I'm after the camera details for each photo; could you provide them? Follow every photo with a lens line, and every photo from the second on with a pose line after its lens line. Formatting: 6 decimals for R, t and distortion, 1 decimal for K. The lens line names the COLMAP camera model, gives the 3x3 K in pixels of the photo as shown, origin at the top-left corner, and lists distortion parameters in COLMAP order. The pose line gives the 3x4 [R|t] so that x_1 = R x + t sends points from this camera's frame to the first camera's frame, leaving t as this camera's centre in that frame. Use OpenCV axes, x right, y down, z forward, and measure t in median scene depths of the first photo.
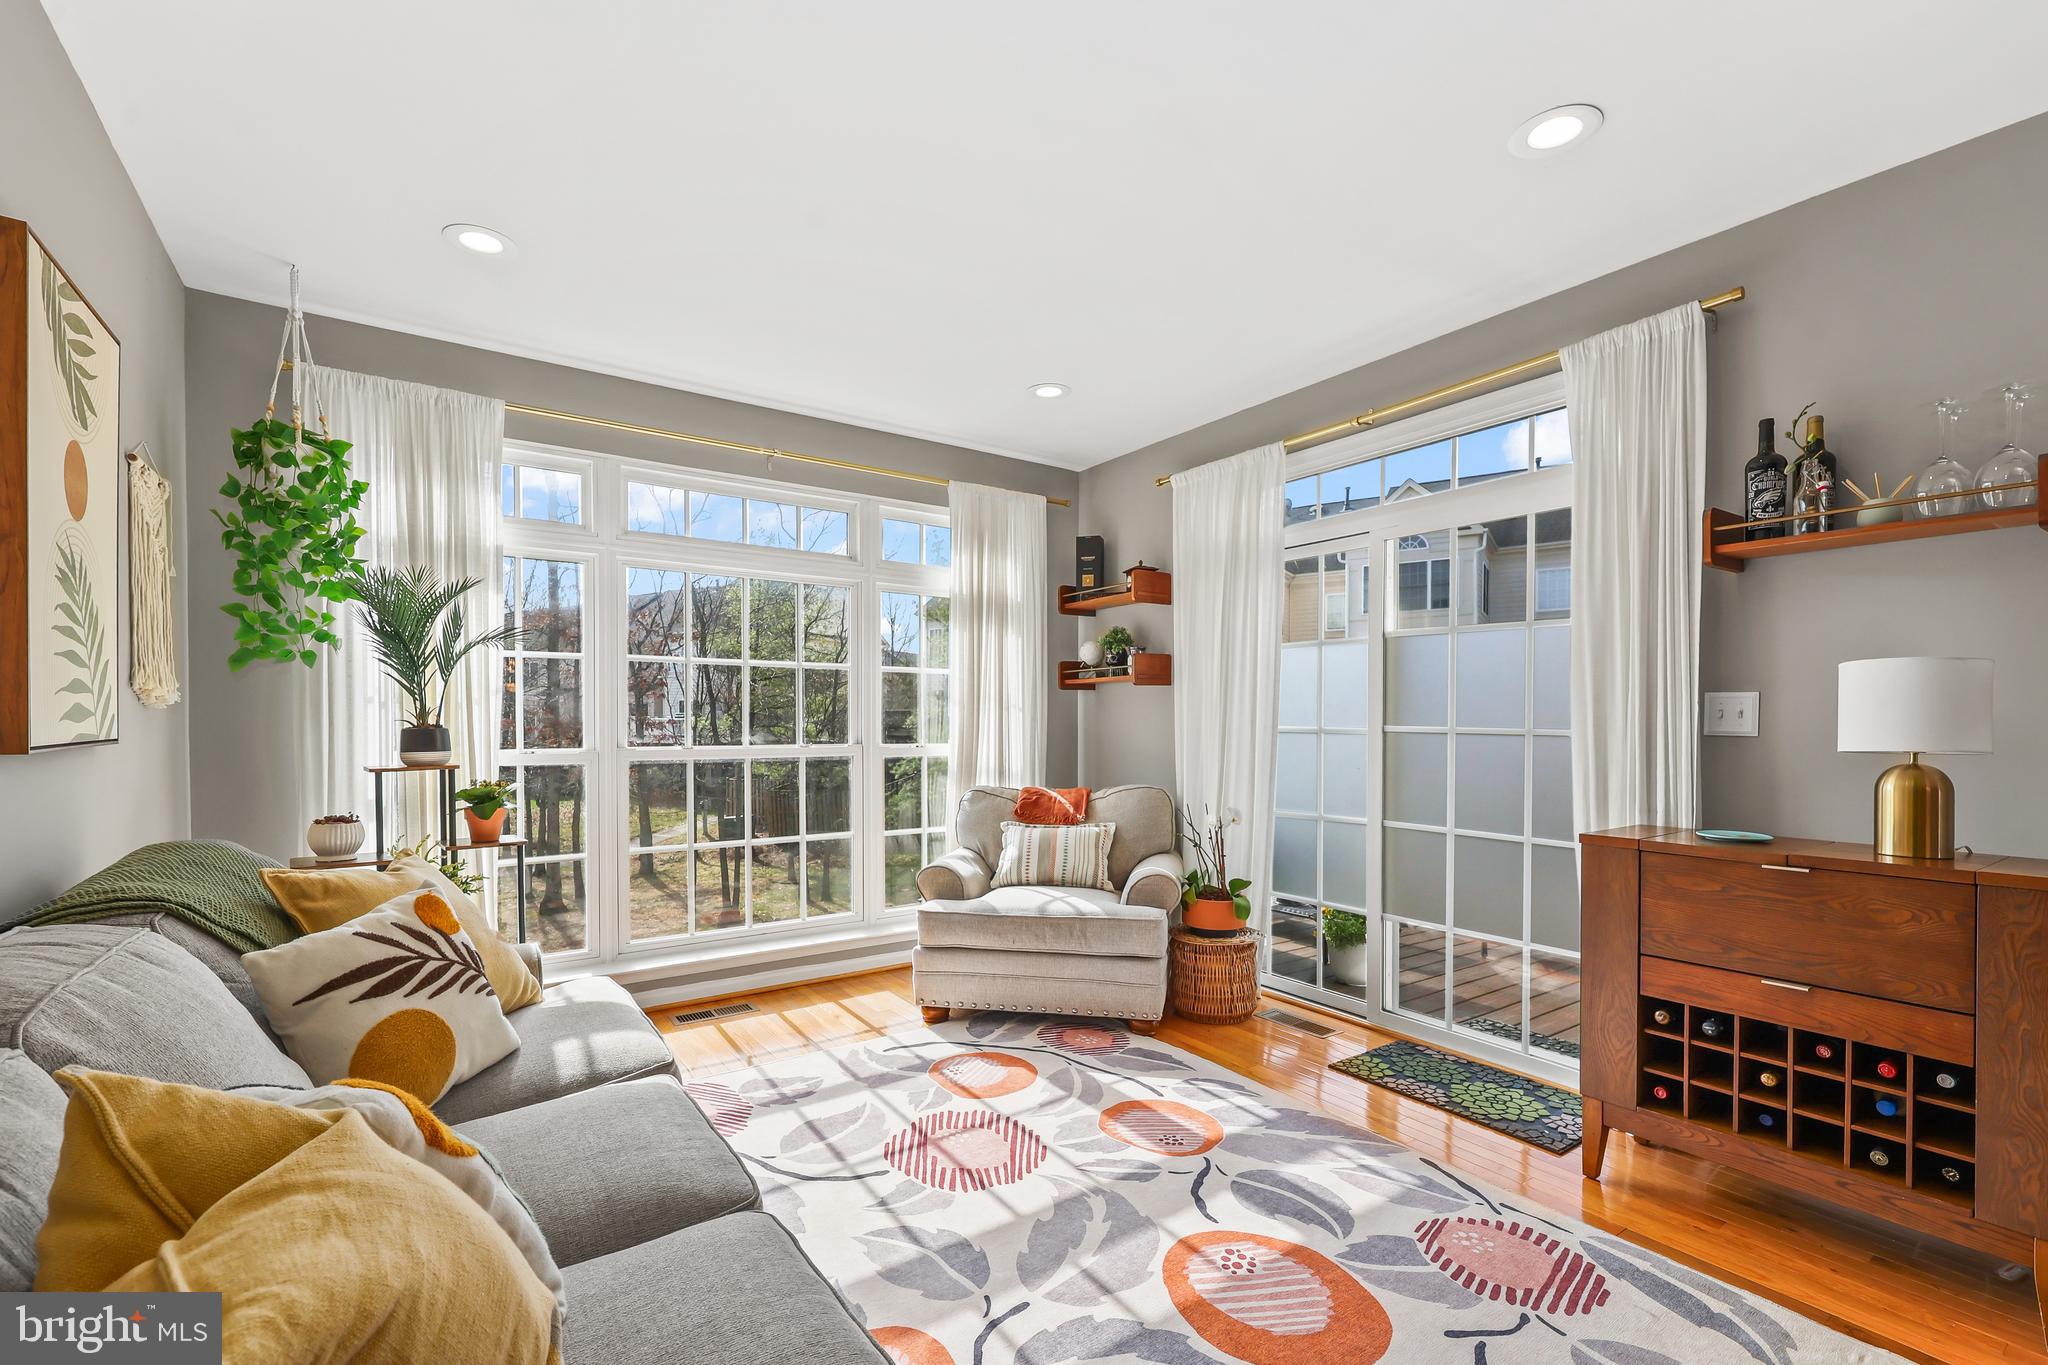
lens RADIAL K [[891.3, 0, 1030.3], [0, 891.3, 732.7], [0, 0, 1]] dist [0.005244, 0.000014]
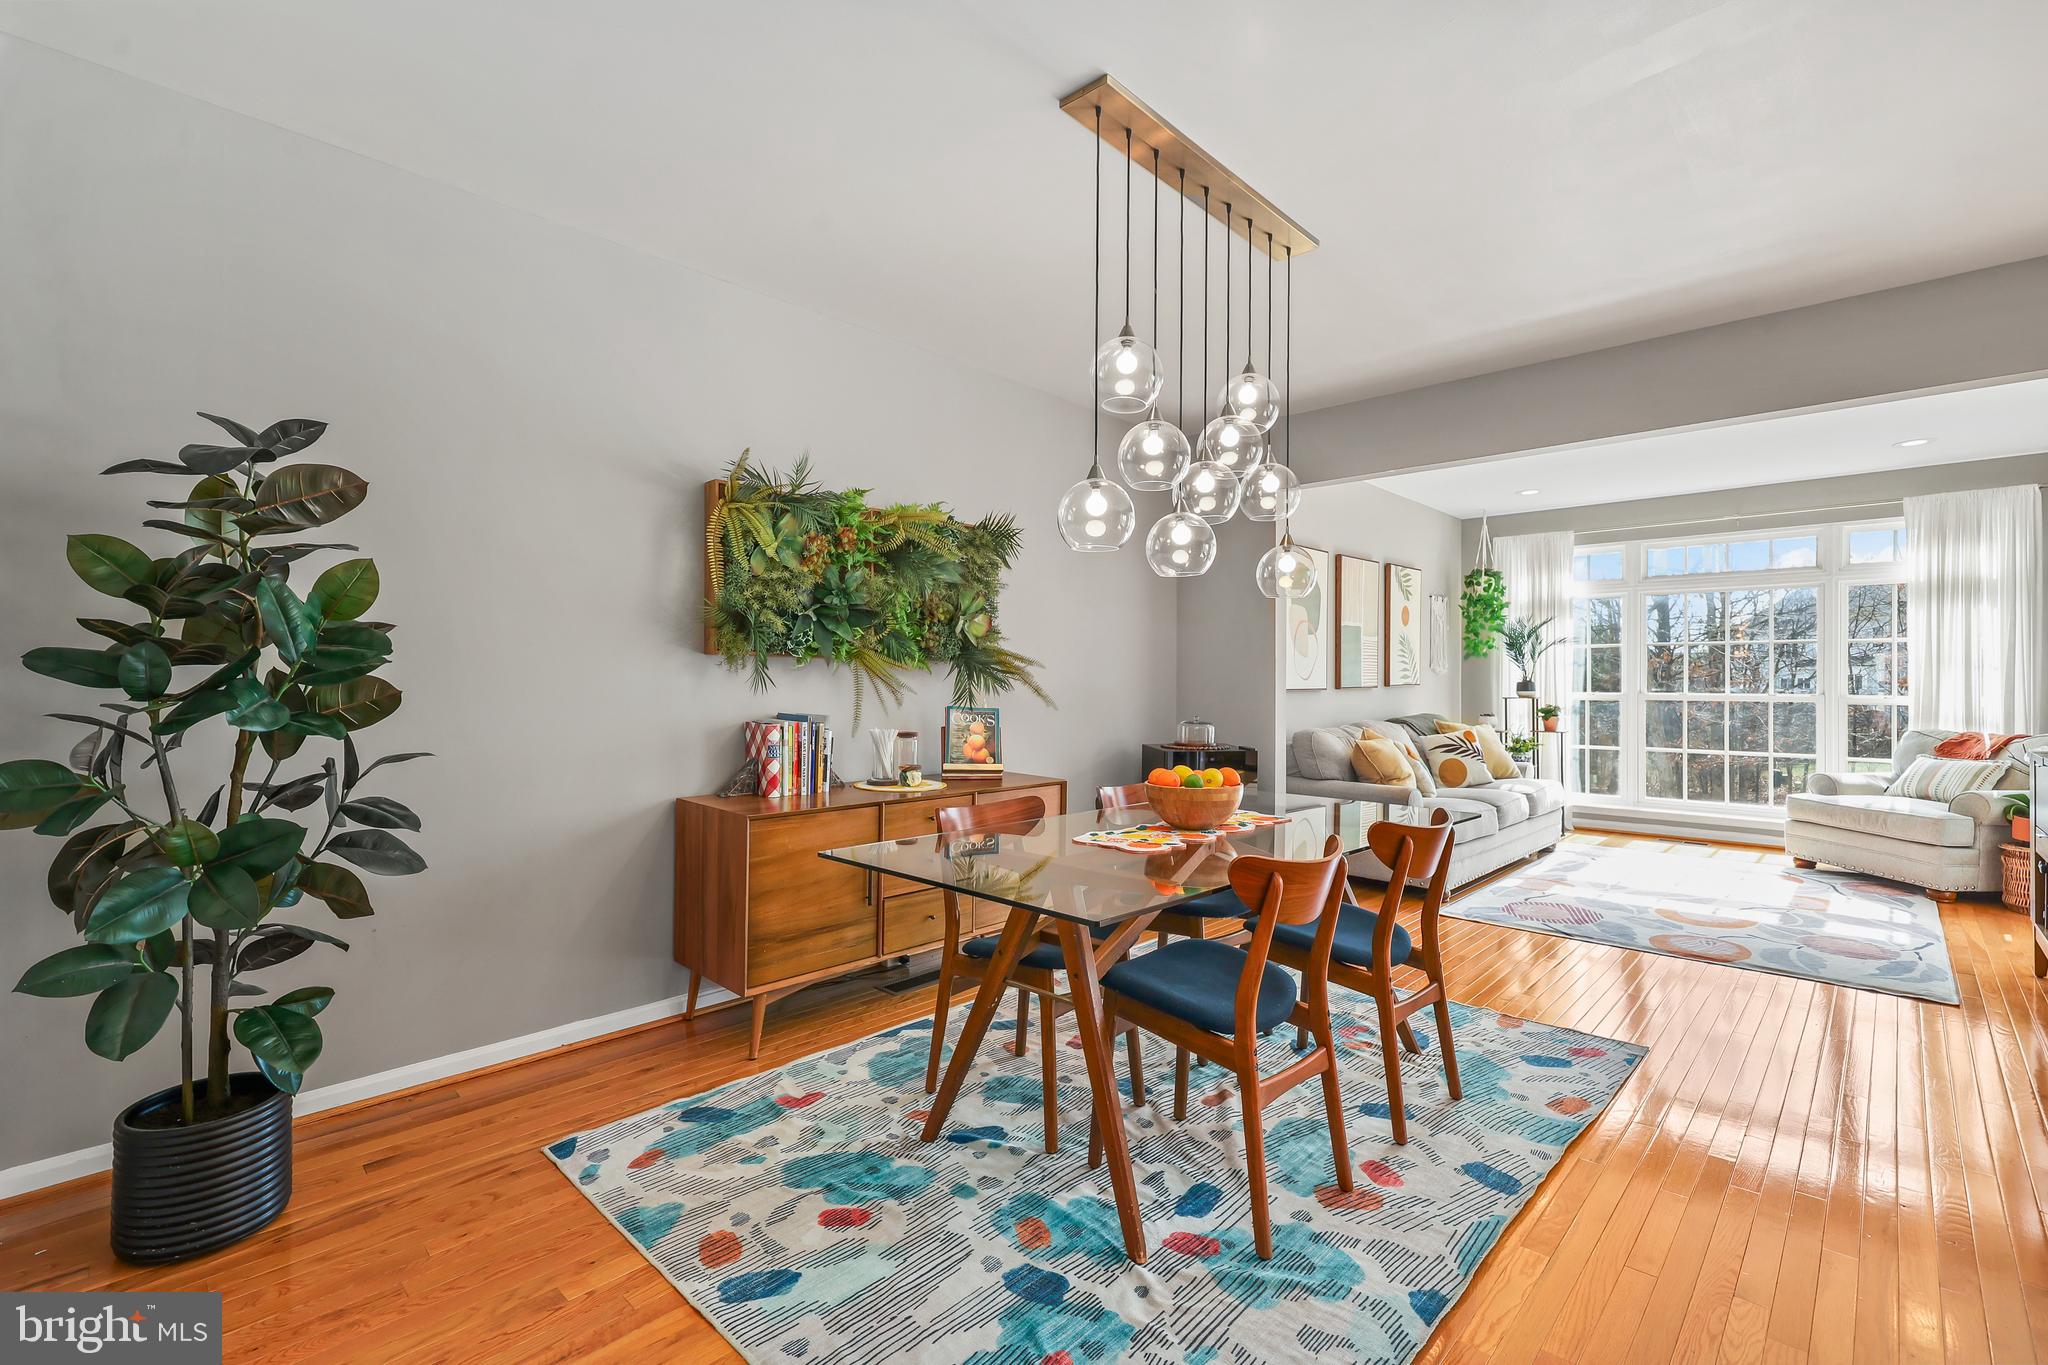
lens RADIAL K [[901.5, 0, 1013.7], [0, 901.5, 678.6], [0, 0, 1]] dist [-0.009071, 0.001076]
pose [[0.184114, -0.001719, -0.982903, 1.382240], [-0.012655, 0.999911, -0.004119, 0.013038], [0.982823, 0.013197, 0.184076, -0.773979]]
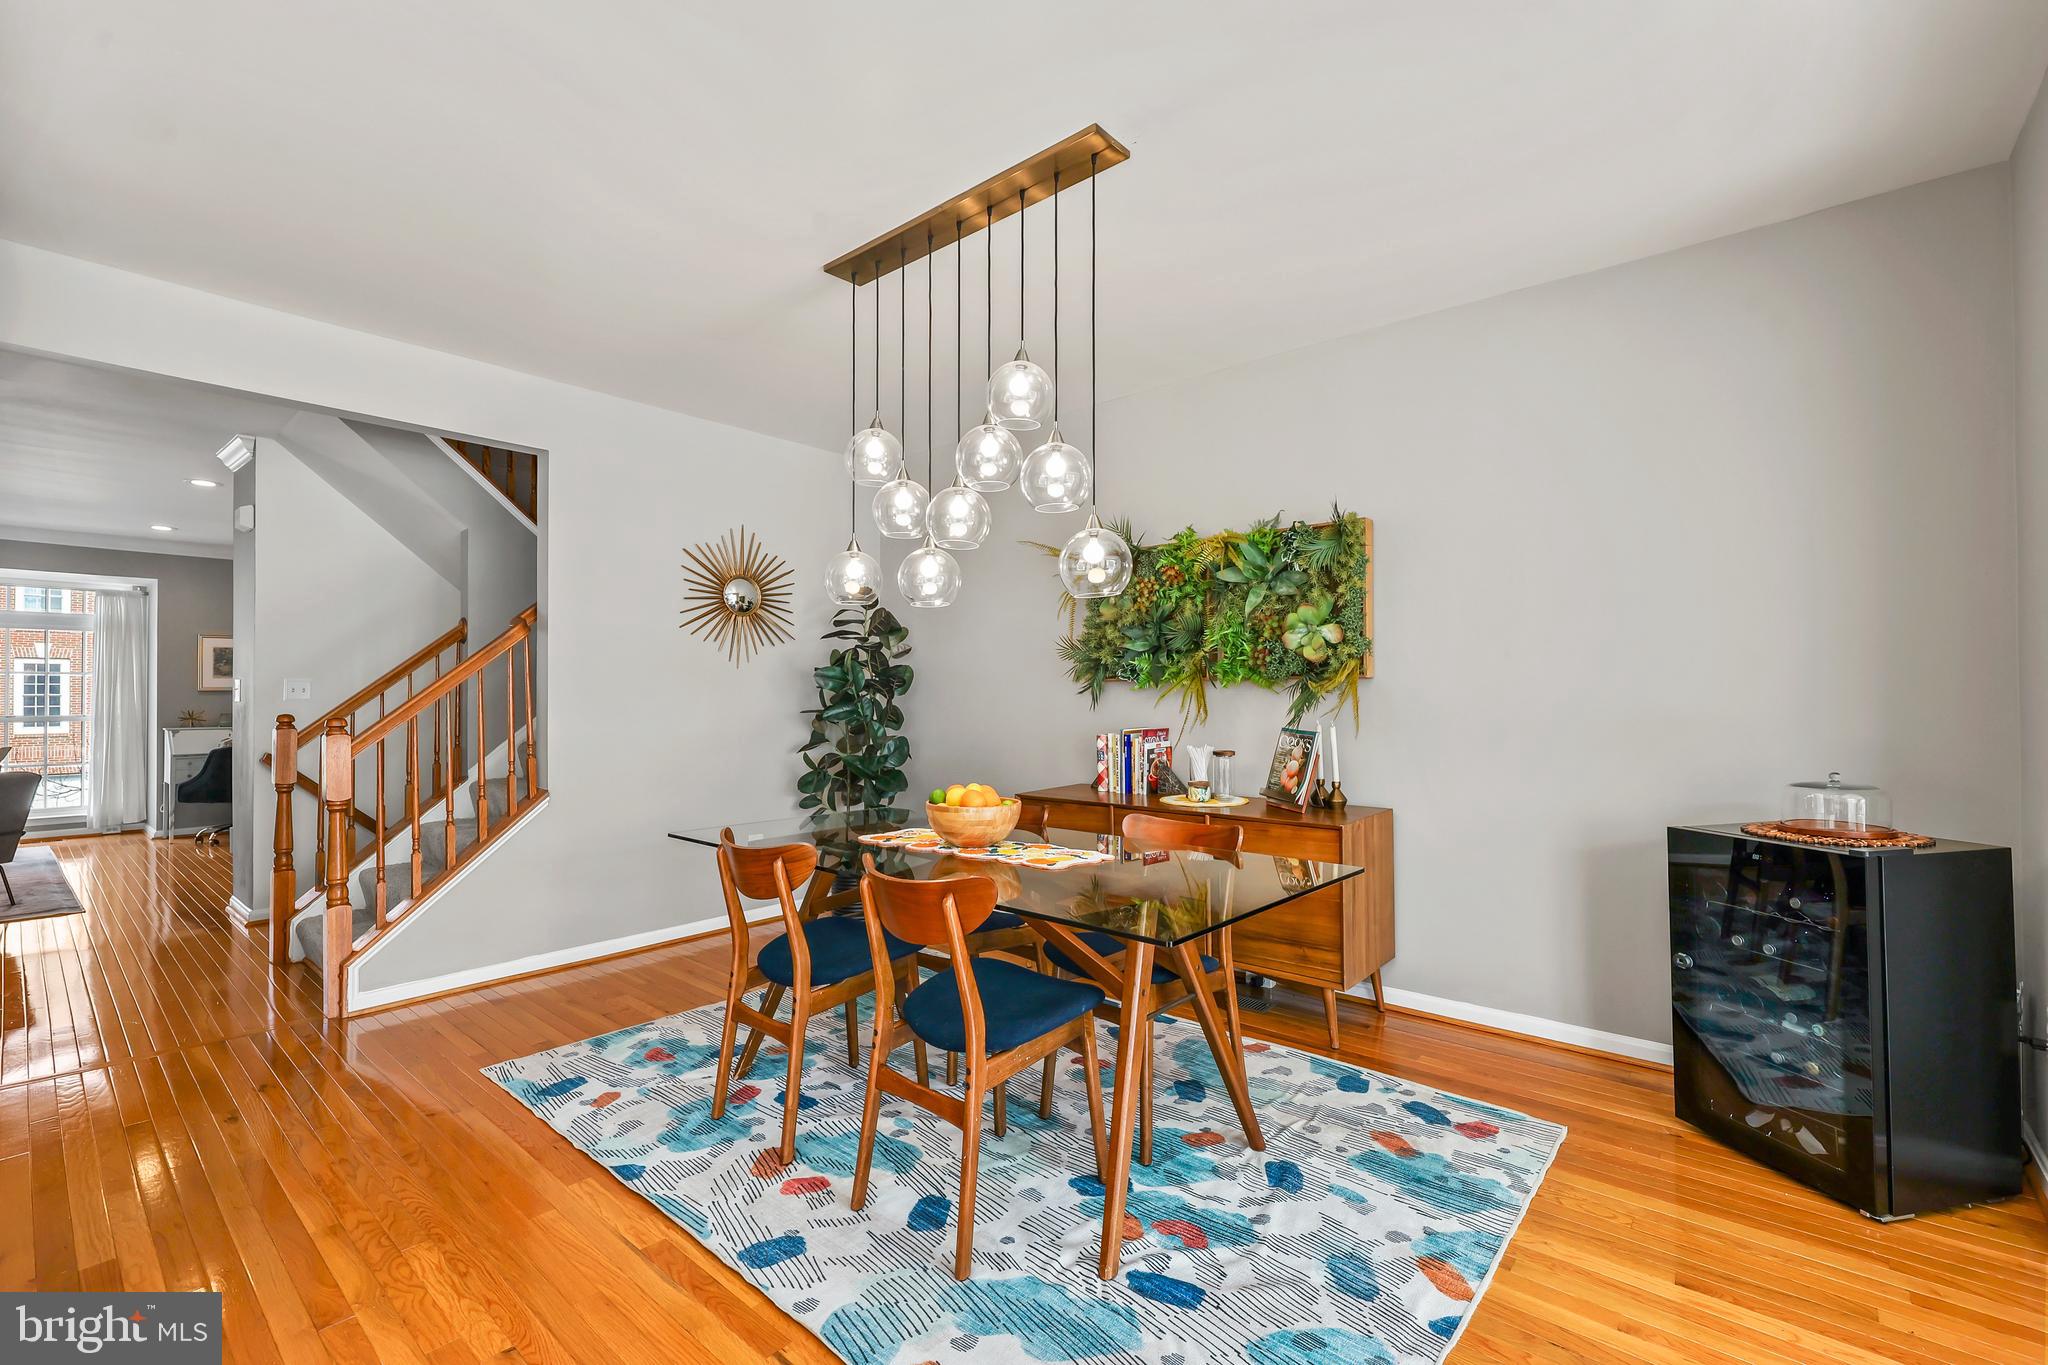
lens RADIAL K [[843.8, 0, 1009.8], [0, 843.8, 689.3], [0, 0, 1]] dist [-0.000808, -0.000332]
pose [[-0.965197, -0.003136, -0.261505, 0.768504], [-0.003626, 0.999992, 0.001391, -0.002858], [0.261498, 0.002291, -0.965201, 0.325308]]
